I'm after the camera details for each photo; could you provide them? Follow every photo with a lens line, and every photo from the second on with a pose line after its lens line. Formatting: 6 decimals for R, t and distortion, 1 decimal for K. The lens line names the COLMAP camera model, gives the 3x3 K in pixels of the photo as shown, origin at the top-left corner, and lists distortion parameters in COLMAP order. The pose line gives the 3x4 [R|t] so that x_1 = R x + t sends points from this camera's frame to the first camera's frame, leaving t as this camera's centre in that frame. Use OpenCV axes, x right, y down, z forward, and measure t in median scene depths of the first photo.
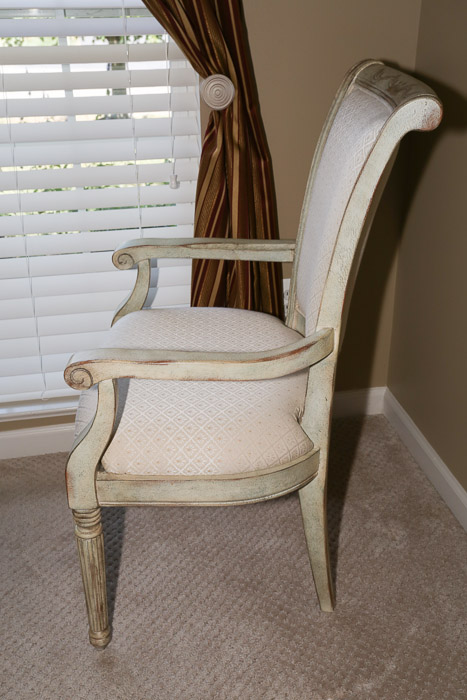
lens RADIAL K [[762.8, 0, 233.3], [0, 762.8, 350.4], [0, 0, 1]] dist [0.044009, 0.000000]
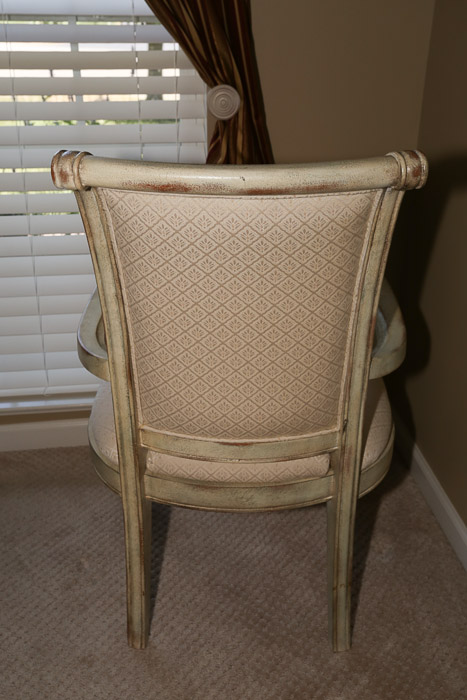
lens RADIAL K [[762.8, 0, 232.5], [0, 762.8, 349.2], [0, 0, 1]] dist [0.044009, 0.000000]
pose [[0.998338, 0.043011, -0.038362, 0.044813], [-0.042321, 0.998931, 0.018621, -0.032559], [0.039122, -0.016966, 0.999090, -0.010988]]
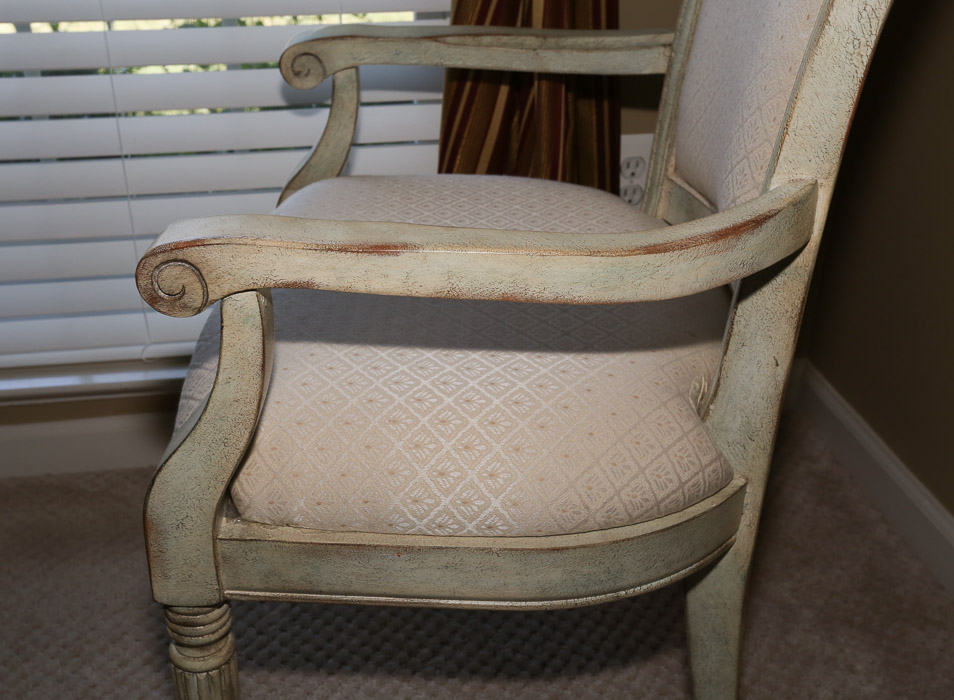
lens RADIAL K [[1094.0, 0, 418.8], [0, 1094.0, 334.7], [0, 0, 1]] dist [0.034989, 0.000000]
pose [[0.998492, 0.027642, -0.047438, -0.034853], [-0.026980, 0.999530, 0.014537, 0.036661], [0.047818, -0.013235, 0.998768, 0.320243]]
